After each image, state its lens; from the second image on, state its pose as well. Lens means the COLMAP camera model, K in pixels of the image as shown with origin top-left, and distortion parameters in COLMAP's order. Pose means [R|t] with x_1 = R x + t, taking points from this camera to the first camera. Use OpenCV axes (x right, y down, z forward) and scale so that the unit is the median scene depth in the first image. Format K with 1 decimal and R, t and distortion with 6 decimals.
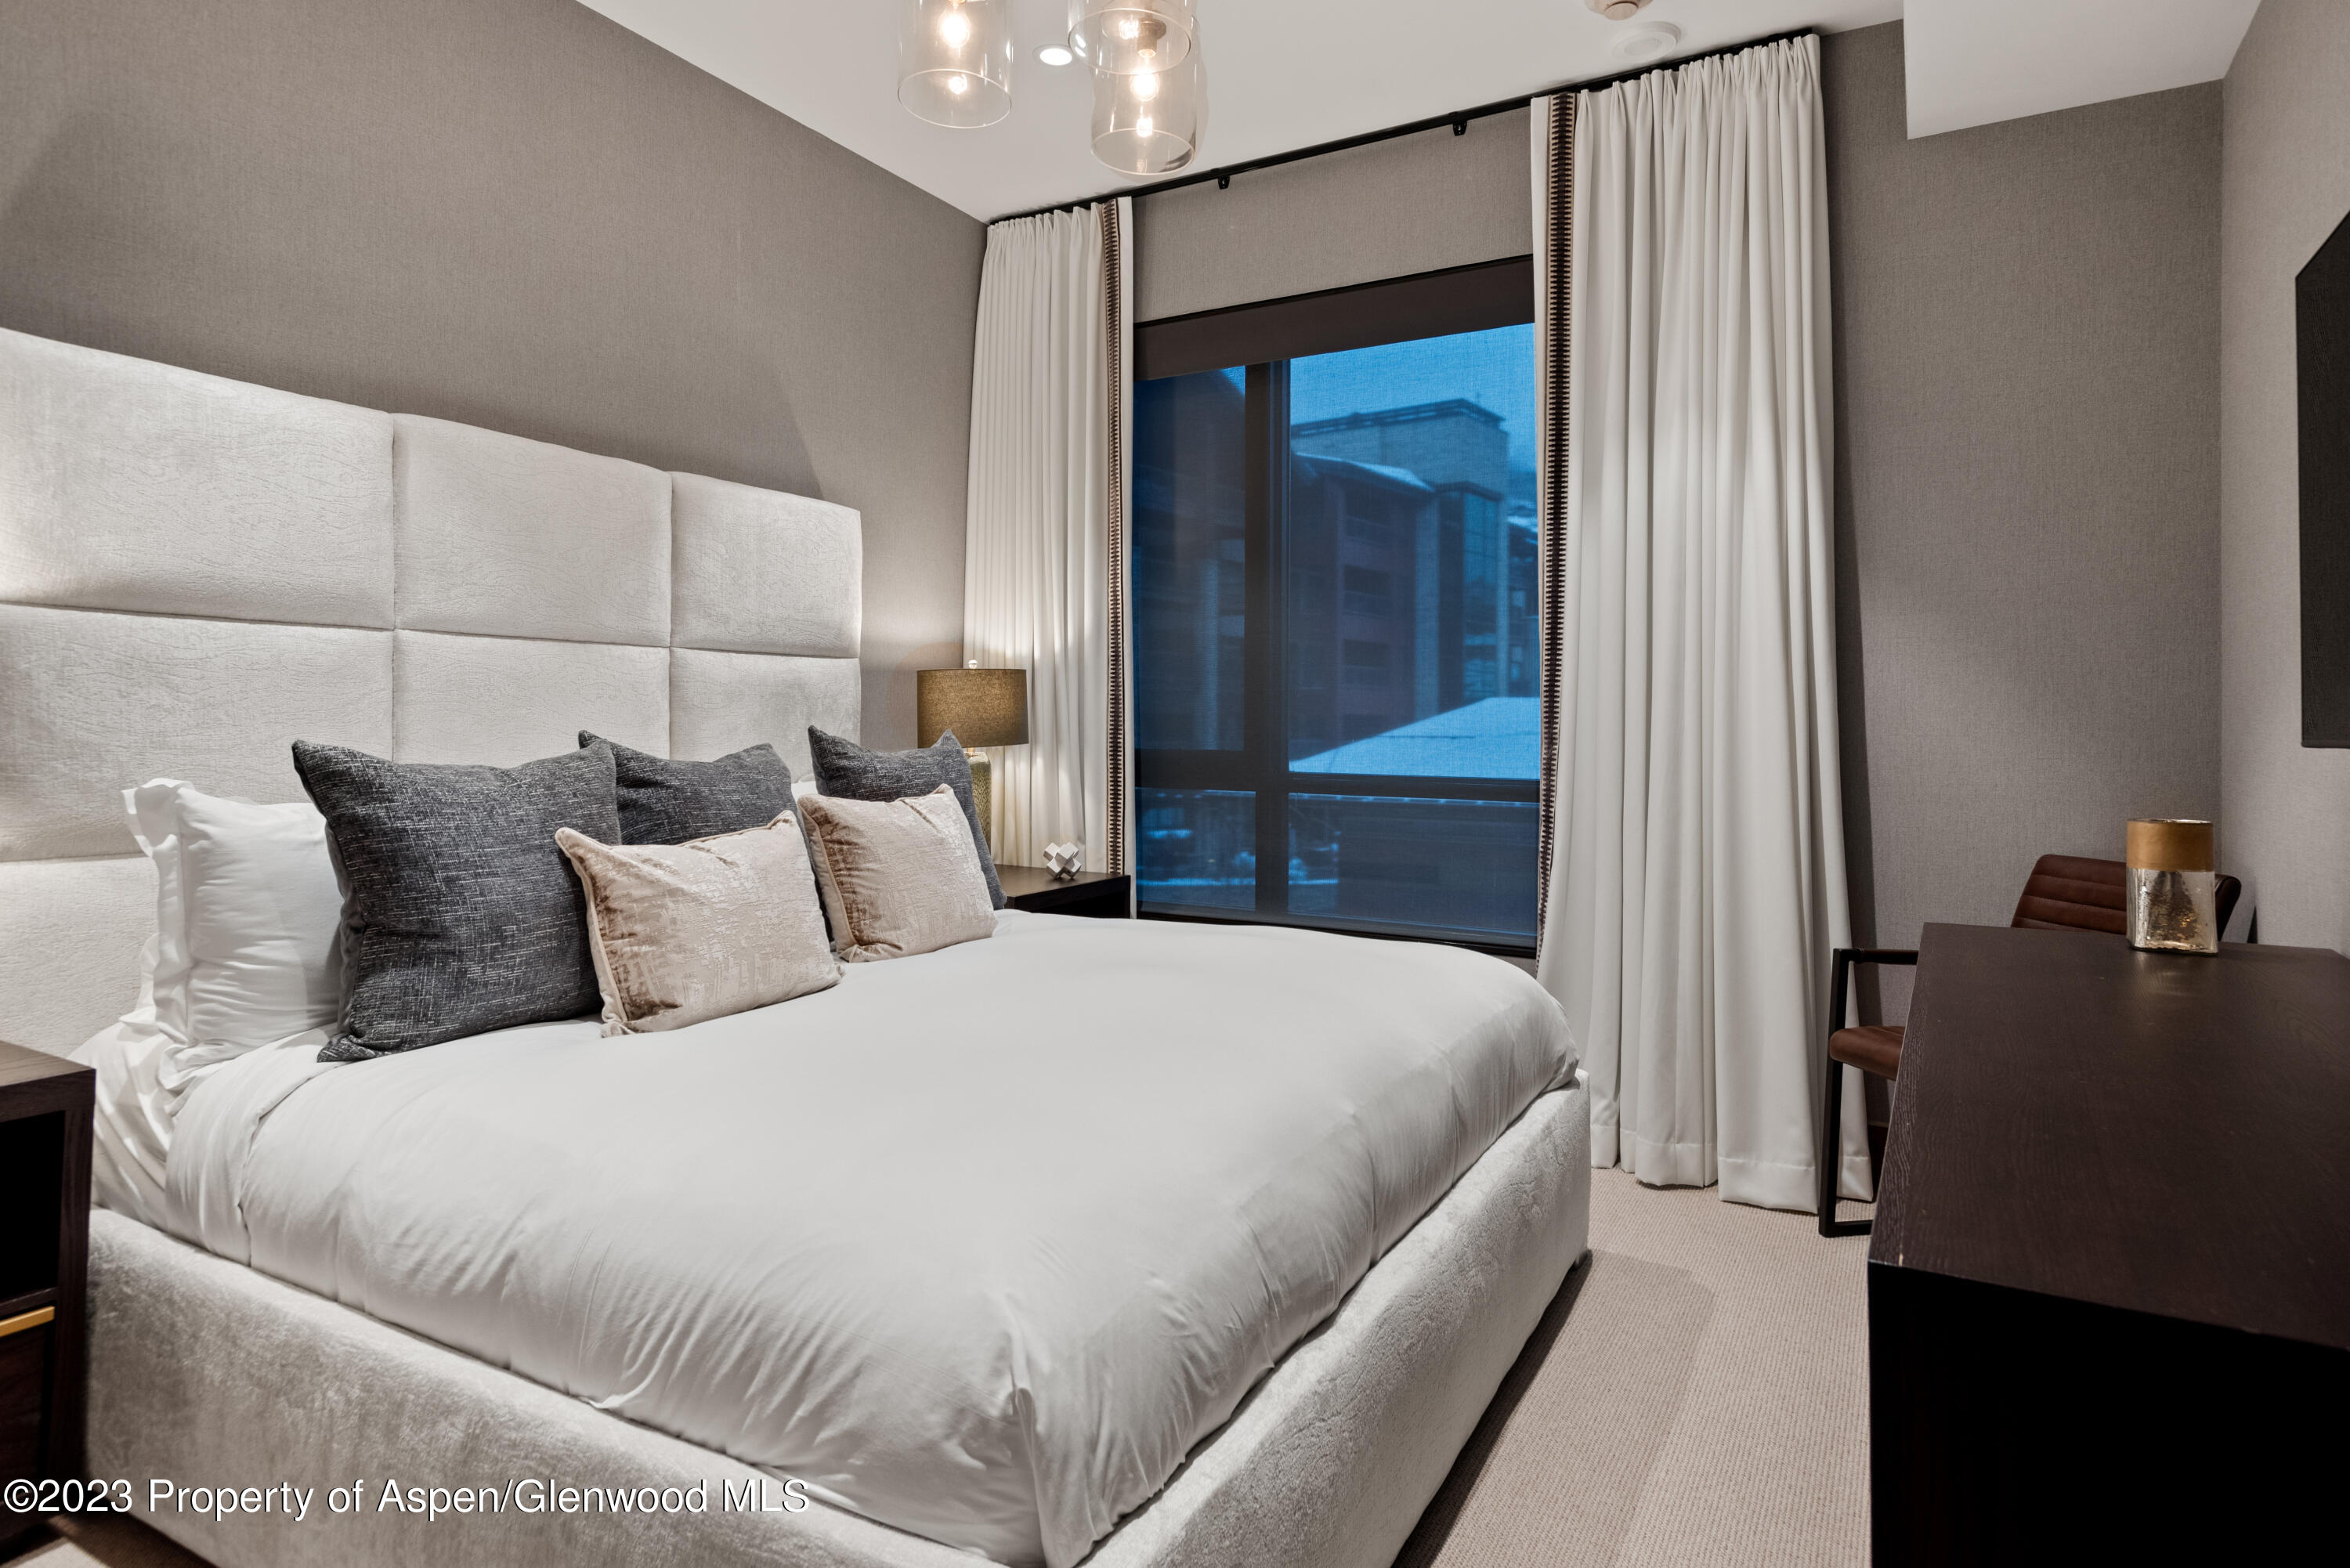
lens RADIAL K [[1219.3, 0, 1097.7], [0, 1219.3, 714.4], [0, 0, 1]] dist [0.000665, -0.000829]
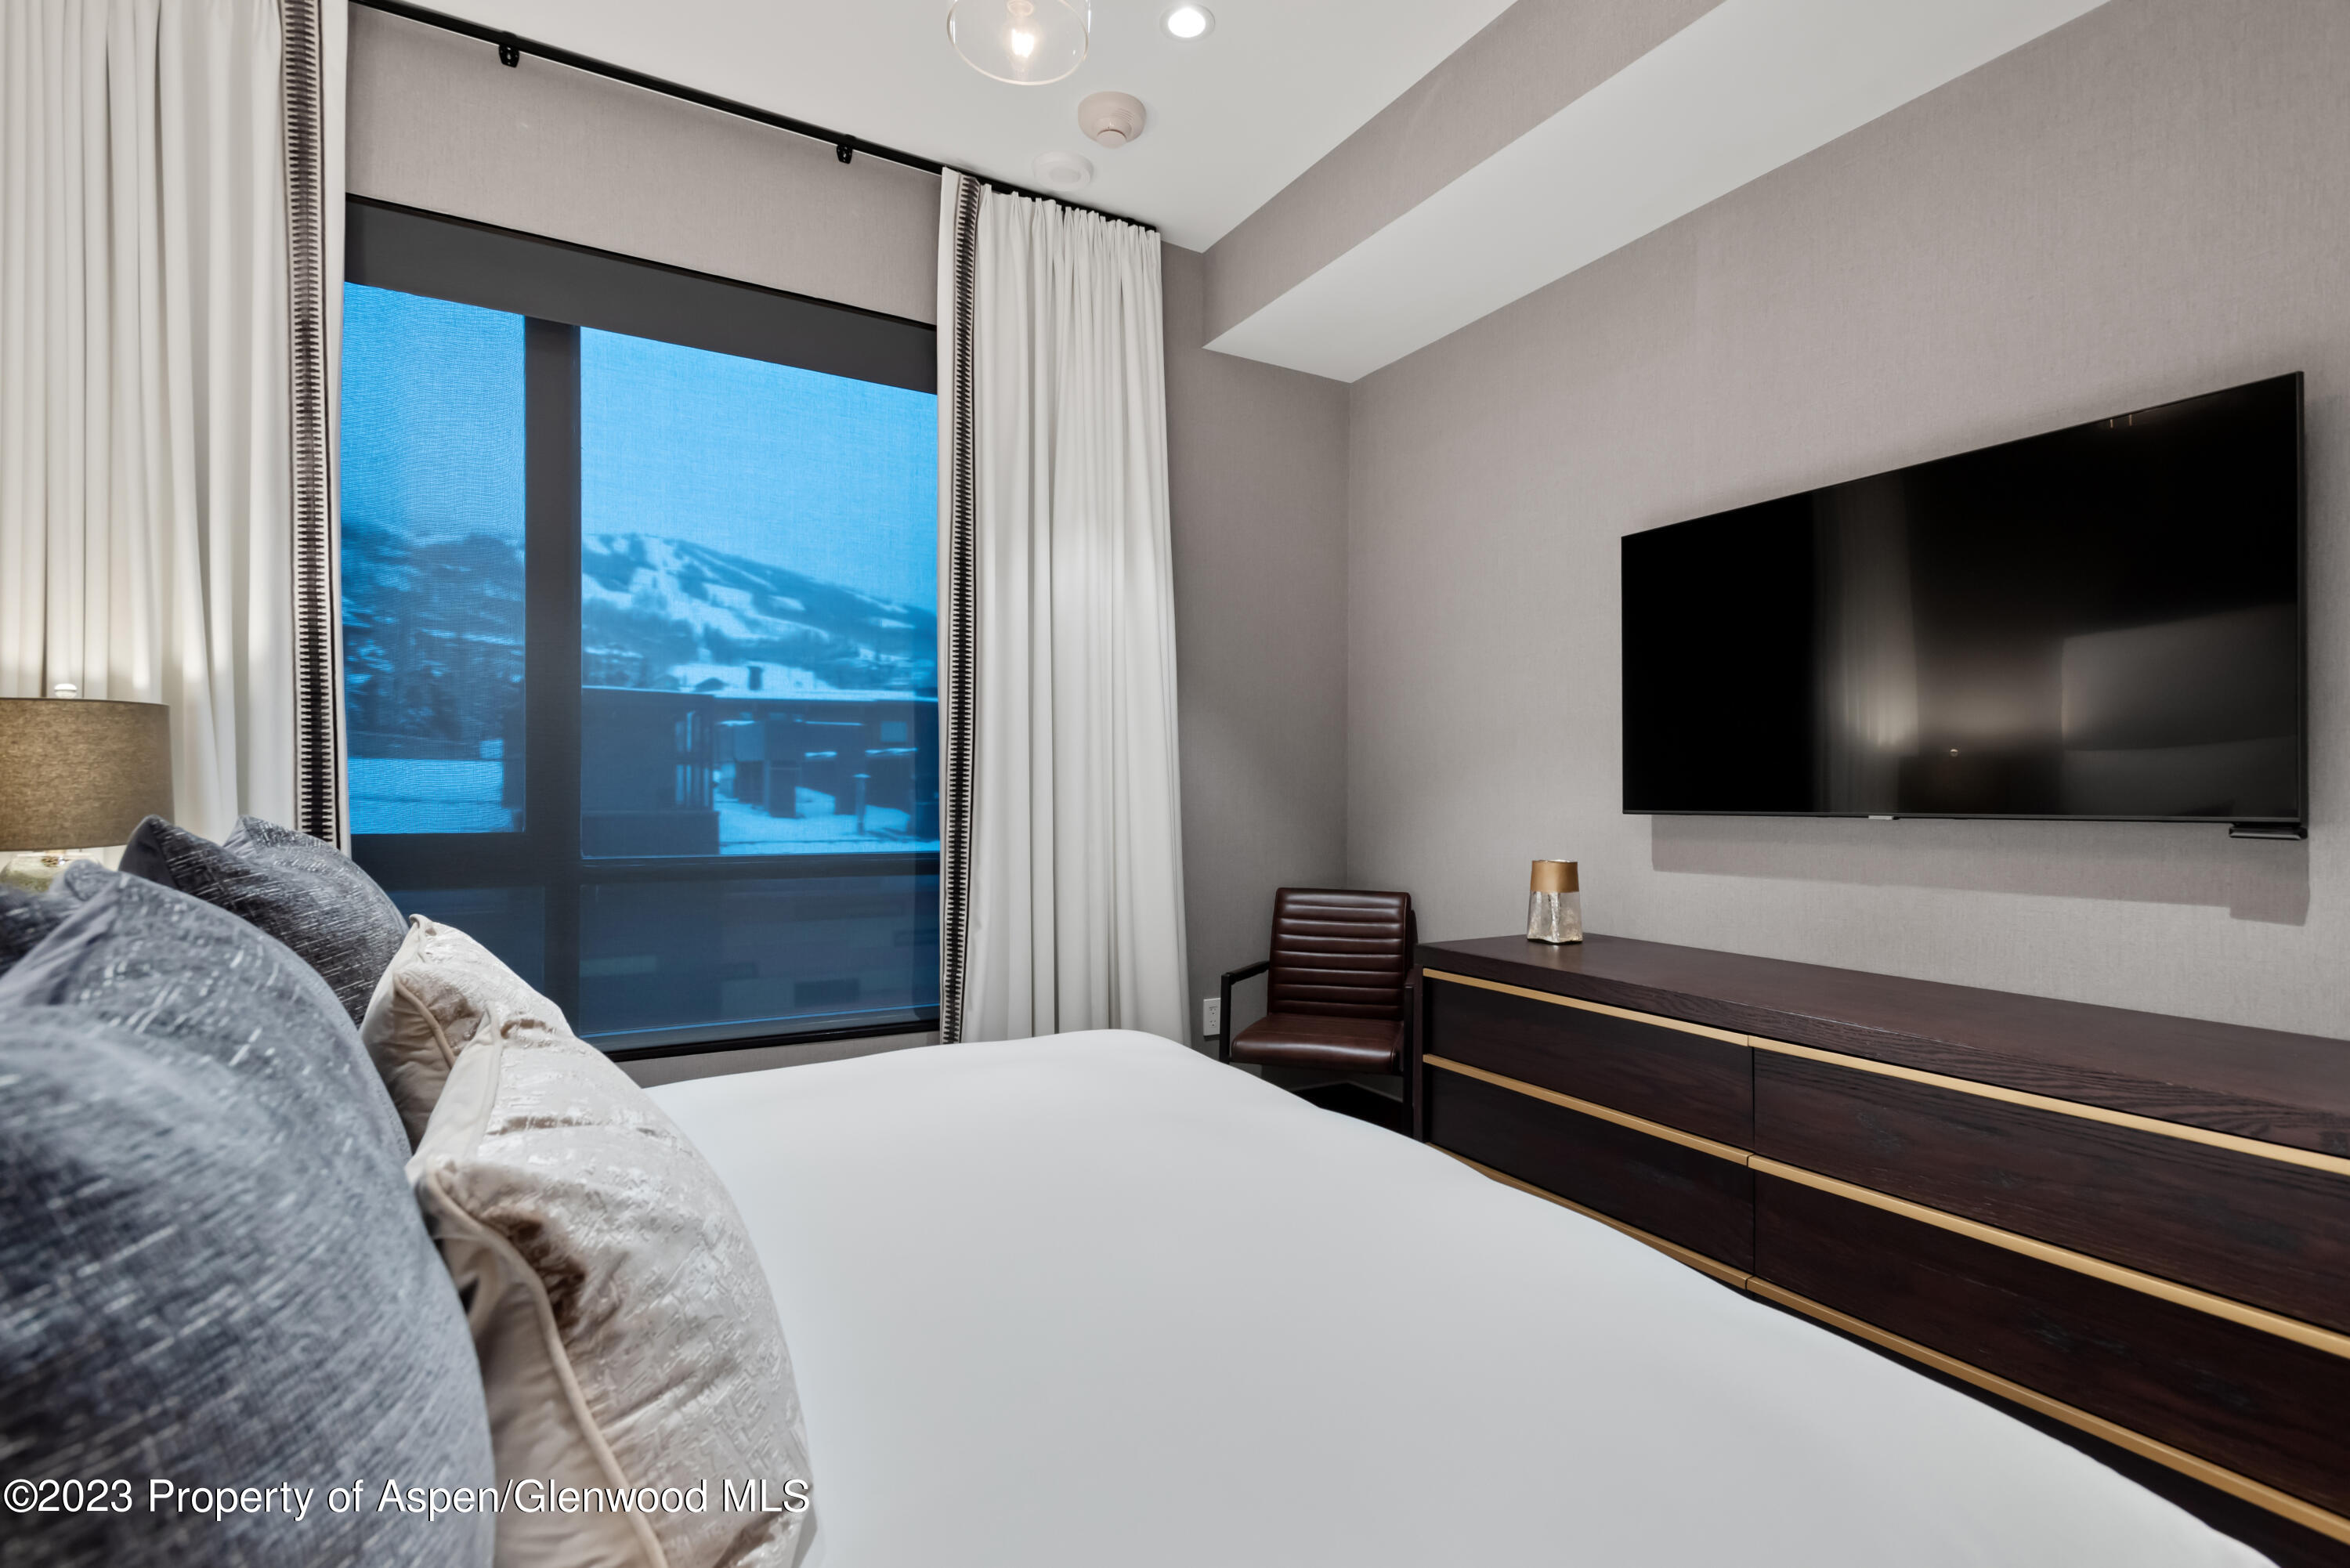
lens RADIAL K [[1124.2, 0, 1171.6], [0, 1124.2, 792.7], [0, 0, 1]] dist [-0.001863, 0.000122]
pose [[0.479794, -0.002399, 0.877378, -0.360634], [-0.004857, 0.999974, 0.005390, -0.004162], [-0.877368, -0.006848, 0.479770, 0.404239]]
